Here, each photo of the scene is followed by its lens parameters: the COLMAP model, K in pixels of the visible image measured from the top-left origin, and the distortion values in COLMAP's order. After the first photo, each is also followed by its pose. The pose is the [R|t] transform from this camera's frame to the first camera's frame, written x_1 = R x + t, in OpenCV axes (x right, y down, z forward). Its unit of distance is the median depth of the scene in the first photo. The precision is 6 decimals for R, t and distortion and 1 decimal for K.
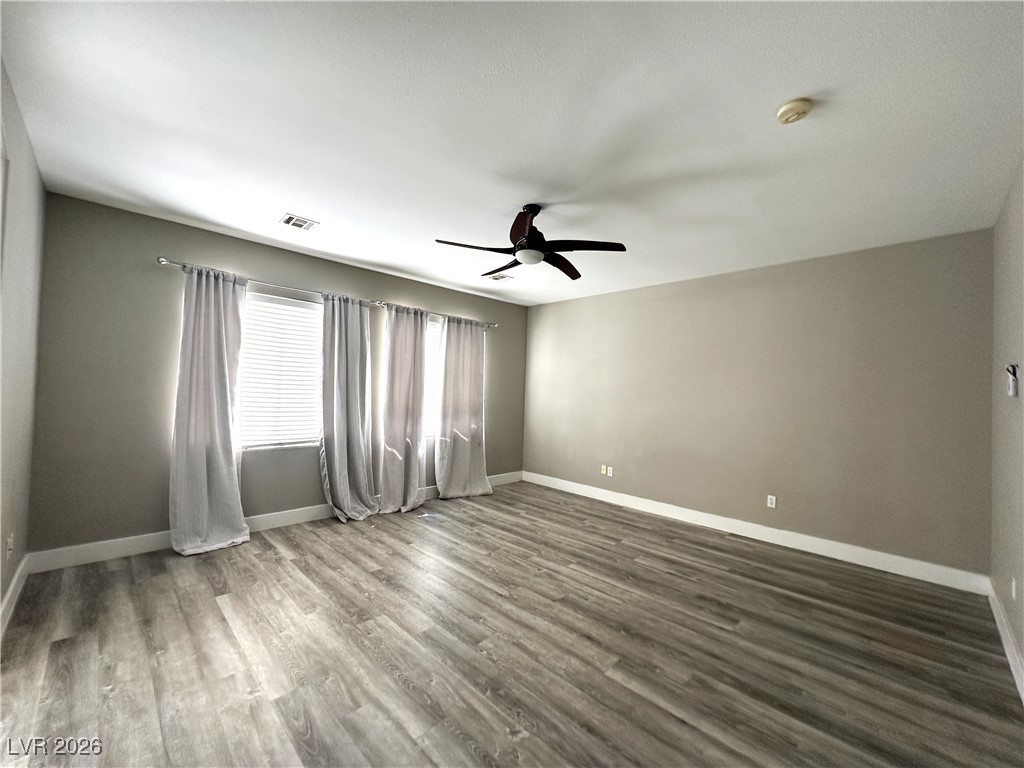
lens RADIAL K [[409.7, 0, 510.1], [0, 409.7, 387.1], [0, 0, 1]] dist [-0.002487, 0.001130]
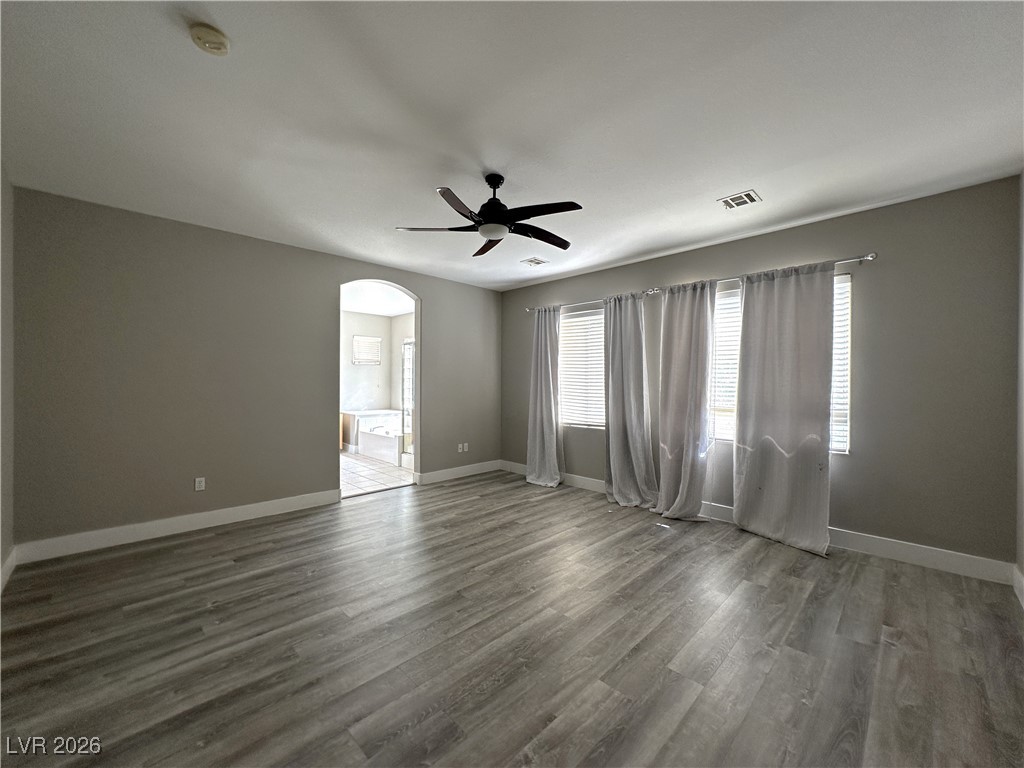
lens RADIAL K [[409.7, 0, 515.7], [0, 409.7, 385.3], [0, 0, 1]] dist [-0.002487, 0.001130]
pose [[0.002778, -0.023541, -0.999719, 0.743416], [0.003158, 0.999718, -0.023532, 0.045027], [0.999991, -0.003091, 0.002852, 0.786032]]
